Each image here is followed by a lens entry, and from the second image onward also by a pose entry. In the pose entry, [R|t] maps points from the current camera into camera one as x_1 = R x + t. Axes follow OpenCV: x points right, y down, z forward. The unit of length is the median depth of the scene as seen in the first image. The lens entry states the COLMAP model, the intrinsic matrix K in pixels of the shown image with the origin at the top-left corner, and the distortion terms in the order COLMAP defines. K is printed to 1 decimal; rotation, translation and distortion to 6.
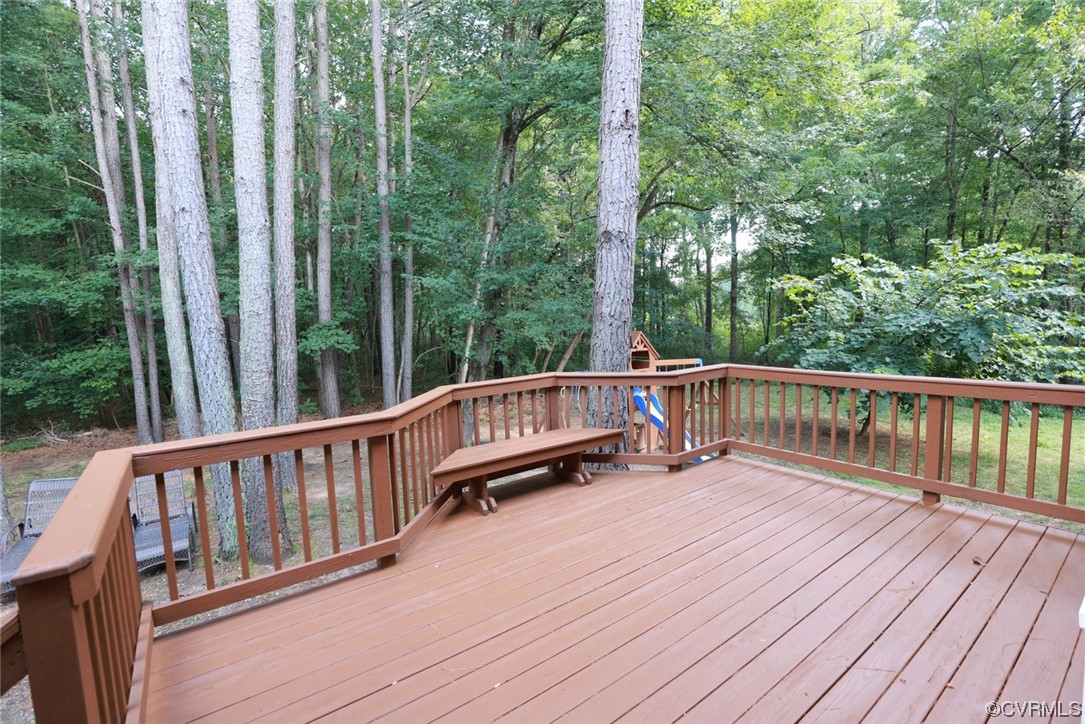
lens RADIAL K [[492.2, 0, 545.1], [0, 492.2, 365.3], [0, 0, 1]] dist [-0.035398, 0.005566]
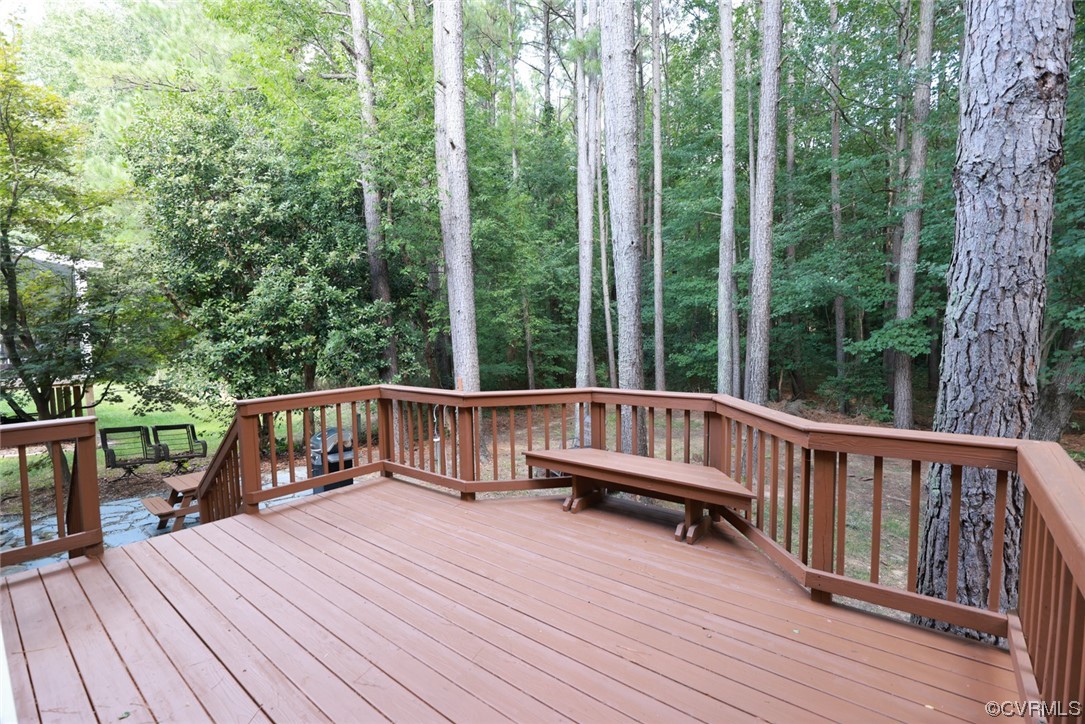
lens RADIAL K [[492.2, 0, 545.1], [0, 492.2, 365.3], [0, 0, 1]] dist [-0.035398, 0.005566]
pose [[0.252294, 0.094921, -0.962984, 0.727177], [-0.080402, 0.993792, 0.076893, -0.073015], [0.964304, 0.058026, 0.258360, 0.561474]]
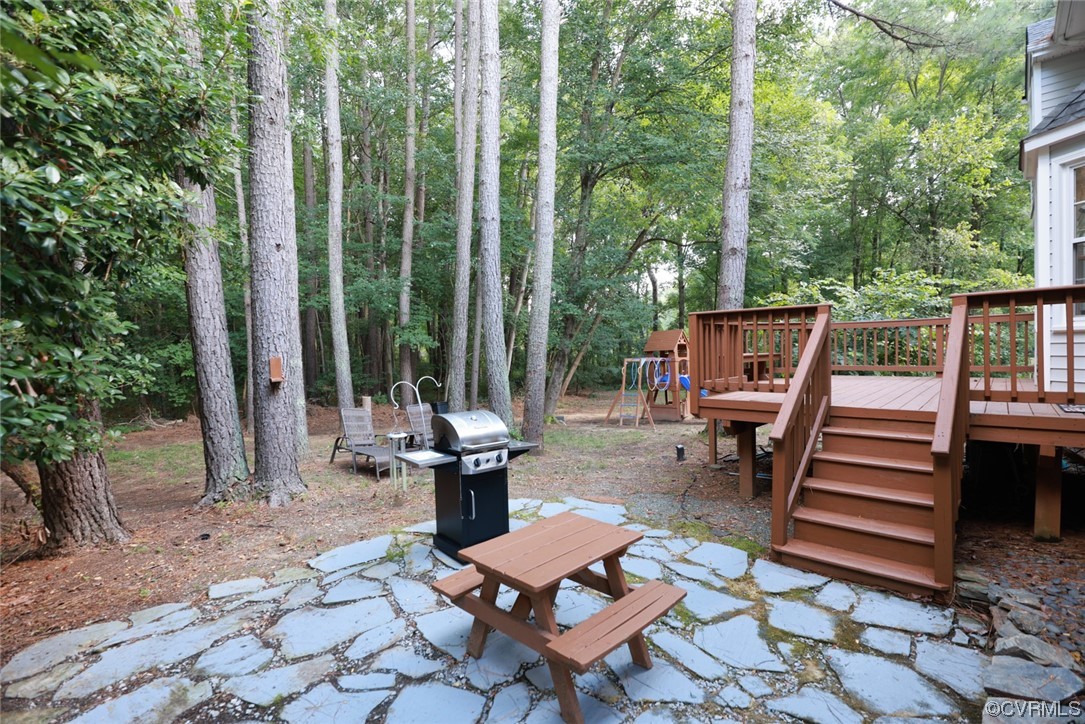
lens RADIAL K [[492.2, 0, 545.1], [0, 492.2, 365.3], [0, 0, 1]] dist [-0.035398, 0.005566]
pose [[0.986087, 0.004684, 0.166166, -0.975461], [0.006826, 0.997619, -0.068630, 0.289295], [-0.166092, 0.068809, 0.983707, -0.614770]]
